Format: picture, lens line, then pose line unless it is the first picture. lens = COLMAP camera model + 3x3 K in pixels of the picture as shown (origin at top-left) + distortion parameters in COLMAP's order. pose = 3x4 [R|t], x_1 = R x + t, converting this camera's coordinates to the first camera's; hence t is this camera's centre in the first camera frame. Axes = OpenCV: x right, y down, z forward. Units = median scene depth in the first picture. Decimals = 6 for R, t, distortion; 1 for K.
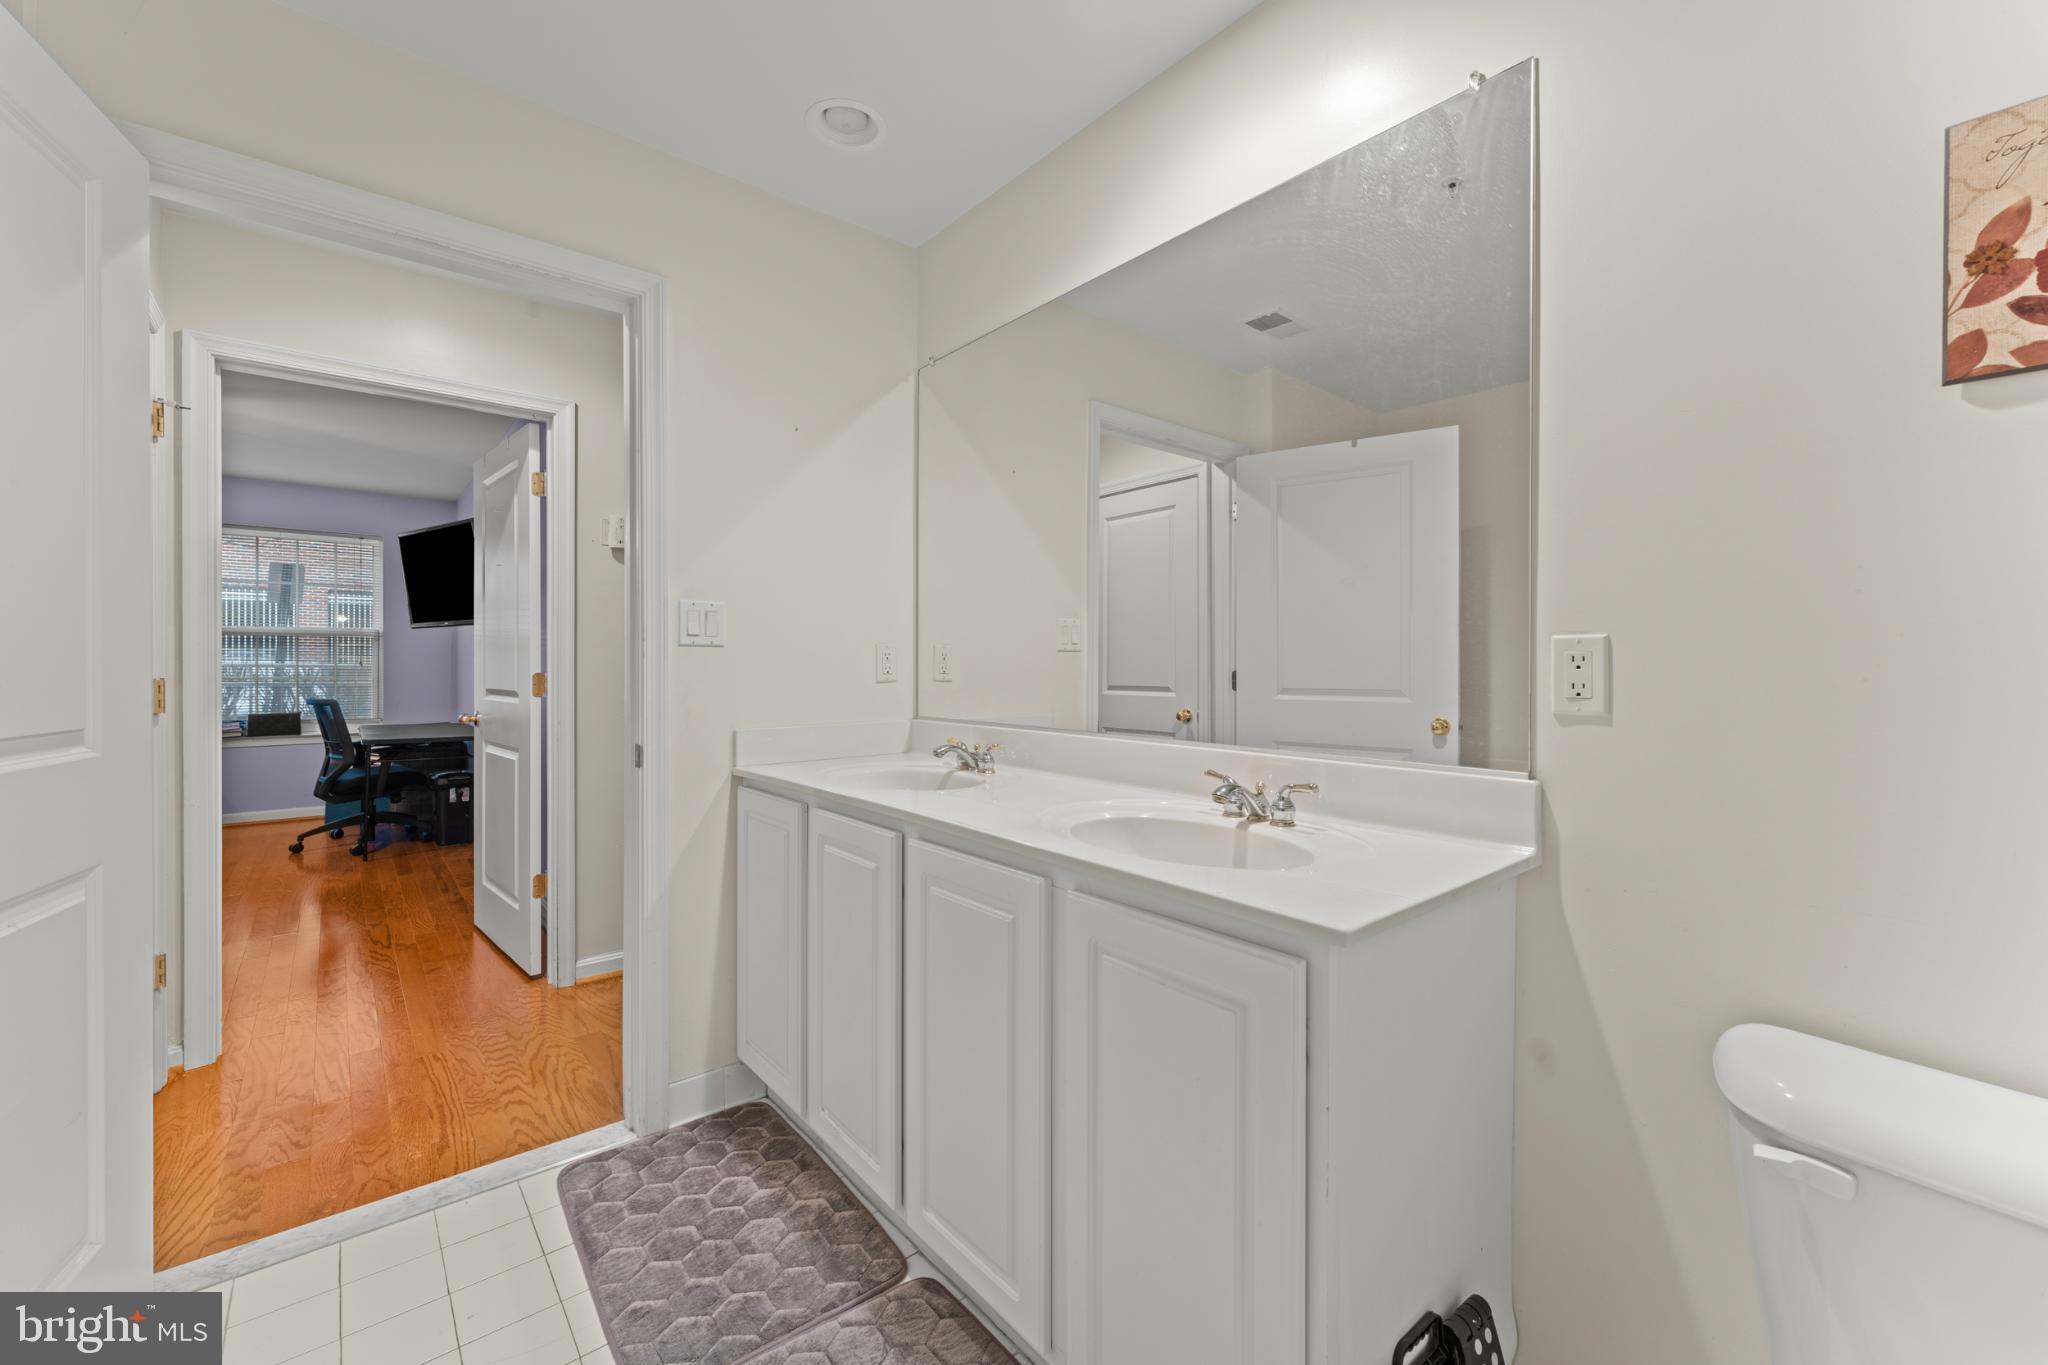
lens RADIAL K [[827.3, 0, 1026.7], [0, 827.3, 665.3], [0, 0, 1]] dist [-0.001961, -0.000807]
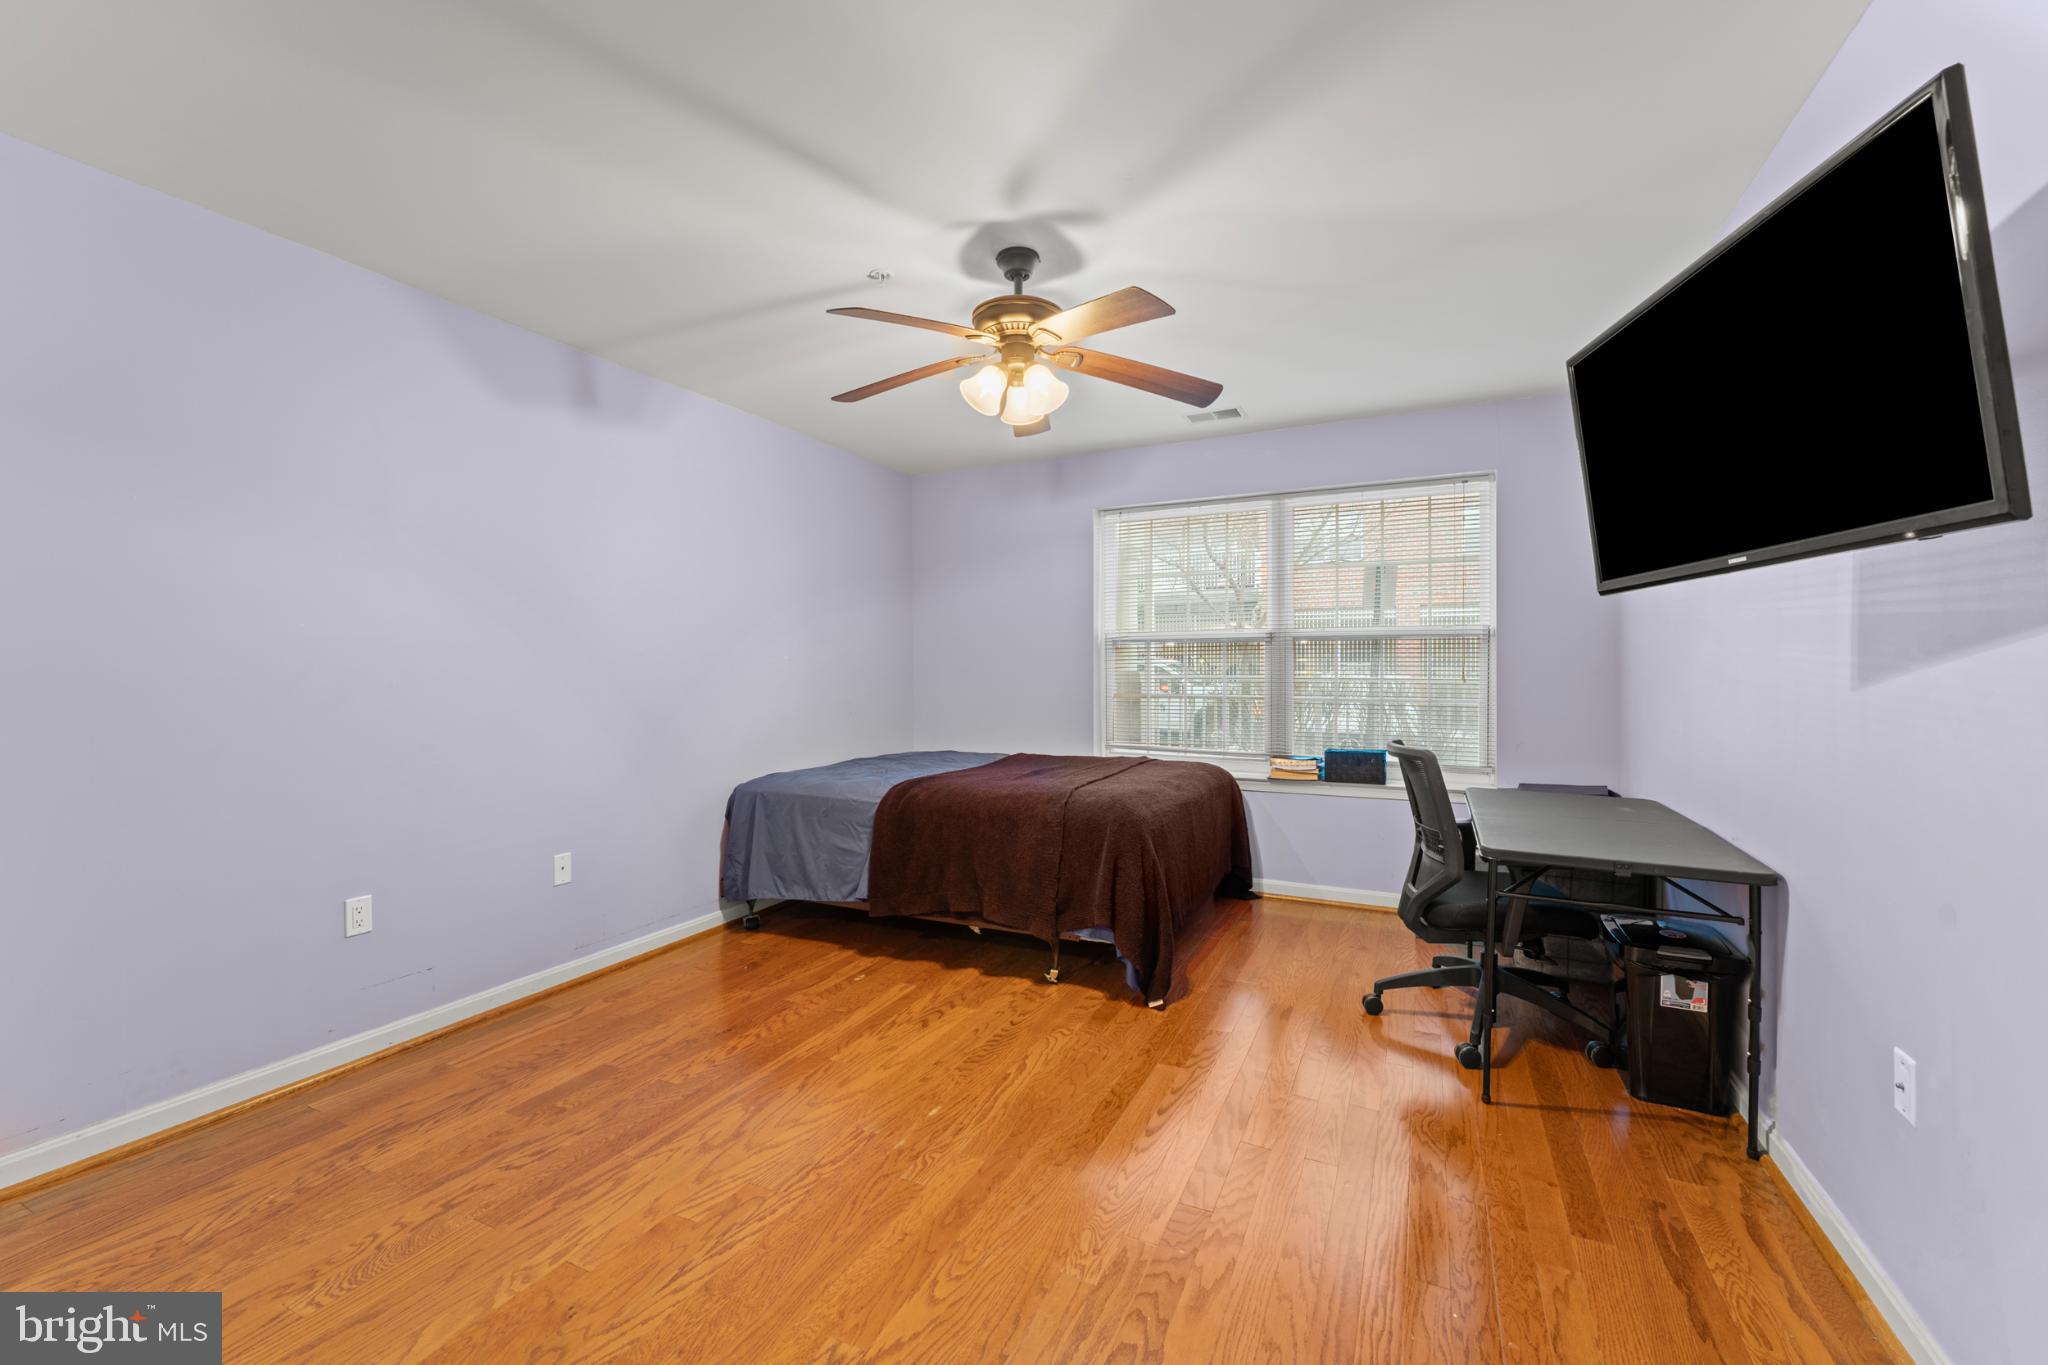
lens RADIAL K [[827.3, 0, 1027.0], [0, 827.3, 672.4], [0, 0, 1]] dist [-0.001961, -0.000807]
pose [[0.409938, -0.003678, -0.912106, -0.448013], [-0.000752, 0.999990, -0.004370, -0.004298], [0.912113, 0.002477, 0.409931, 0.531957]]
